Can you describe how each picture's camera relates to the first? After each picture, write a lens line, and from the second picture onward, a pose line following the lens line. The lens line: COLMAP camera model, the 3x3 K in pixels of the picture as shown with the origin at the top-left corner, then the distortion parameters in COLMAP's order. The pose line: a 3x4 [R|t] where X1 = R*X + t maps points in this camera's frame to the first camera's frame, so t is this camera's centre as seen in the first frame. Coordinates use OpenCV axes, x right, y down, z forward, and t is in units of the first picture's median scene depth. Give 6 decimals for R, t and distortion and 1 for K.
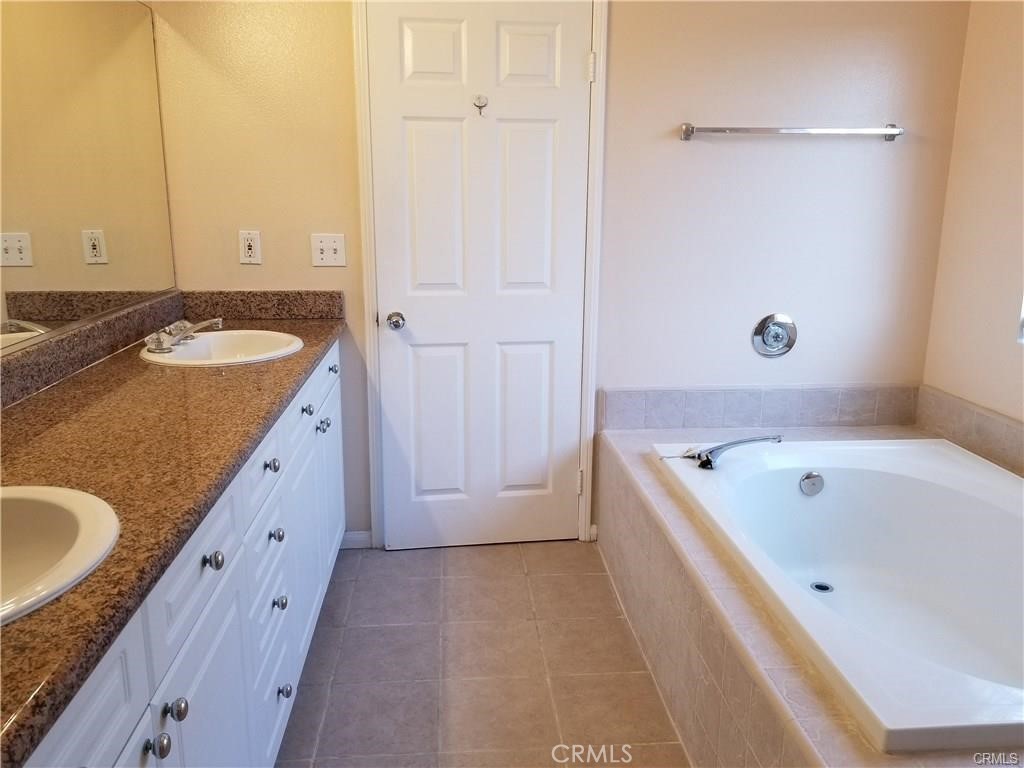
lens RADIAL K [[796.4, 0, 489.8], [0, 796.4, 380.7], [0, 0, 1]] dist [0.077854, -0.124663]
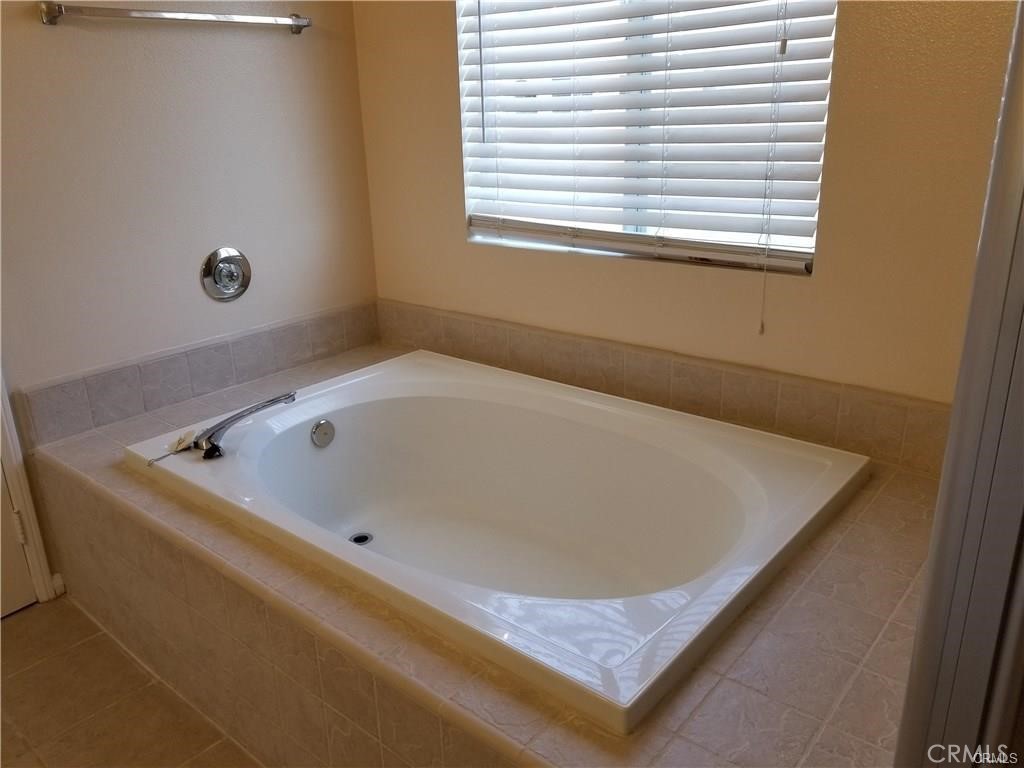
lens RADIAL K [[796.4, 0, 489.8], [0, 796.4, 380.7], [0, 0, 1]] dist [0.077854, -0.124663]
pose [[0.696675, -0.260666, 0.668354, -0.043869], [0.199292, 0.965302, 0.168743, -0.038881], [-0.689149, 0.015638, 0.724451, 0.225940]]
